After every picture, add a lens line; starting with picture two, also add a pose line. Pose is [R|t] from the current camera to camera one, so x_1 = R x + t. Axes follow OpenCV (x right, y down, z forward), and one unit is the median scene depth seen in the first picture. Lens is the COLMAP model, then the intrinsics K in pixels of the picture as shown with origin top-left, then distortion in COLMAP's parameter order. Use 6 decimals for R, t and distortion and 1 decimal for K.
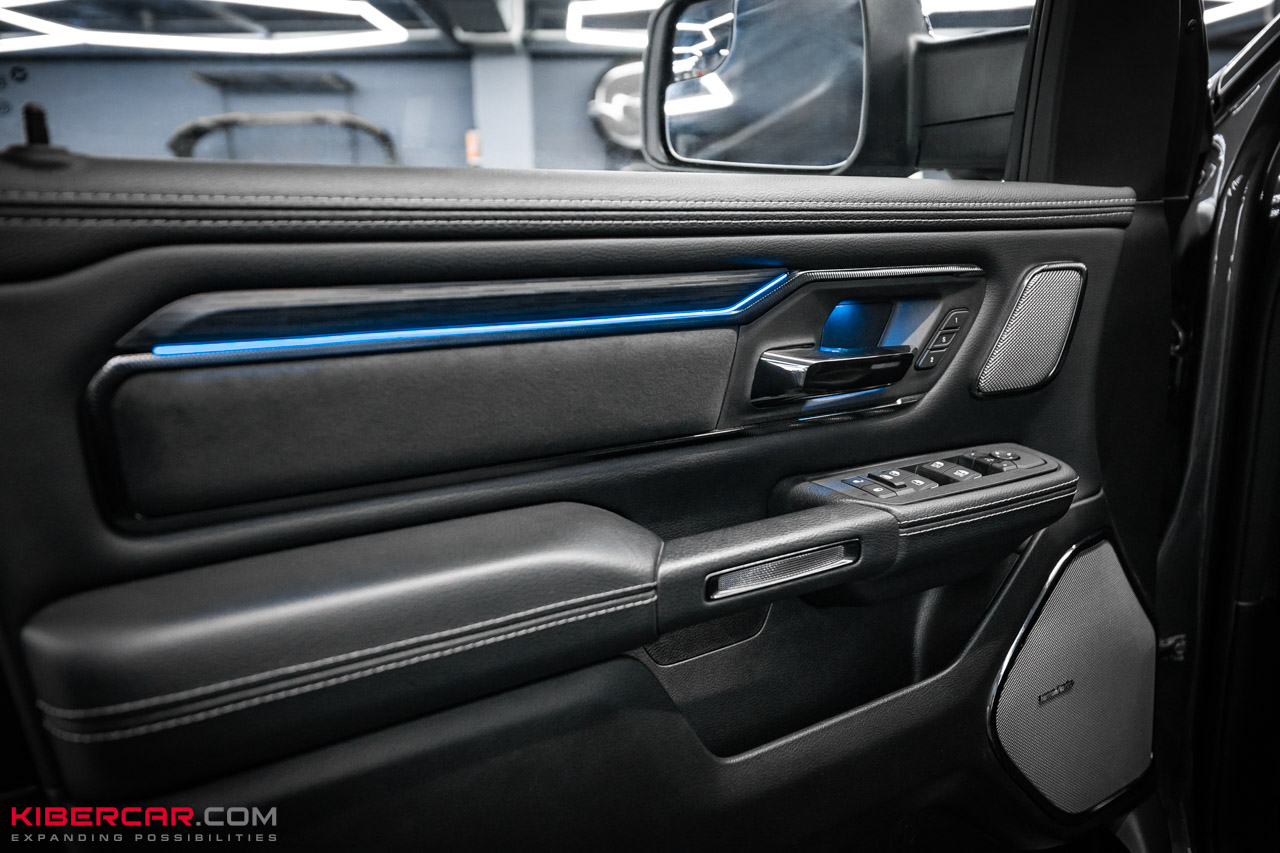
lens RADIAL K [[967.6, 0, 640.0], [0, 967.6, 426.5], [0, 0, 1]] dist [0.009165, 0.002926]
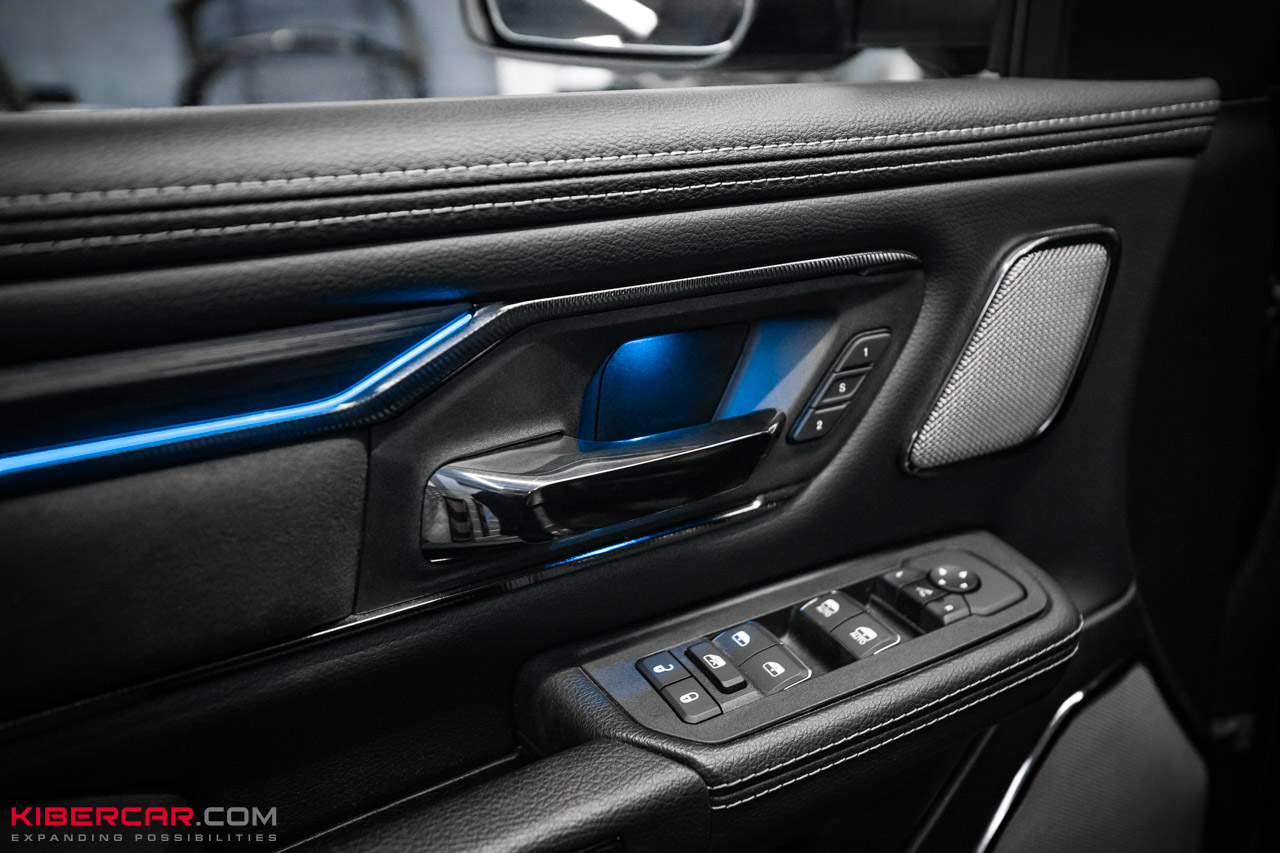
lens RADIAL K [[967.6, 0, 640.0], [0, 967.6, 426.5], [0, 0, 1]] dist [0.009165, 0.002926]
pose [[0.998495, -0.009285, -0.054043, 0.228832], [0.016432, 0.990933, 0.133345, -0.143739], [0.052315, -0.134033, 0.989595, 0.446701]]
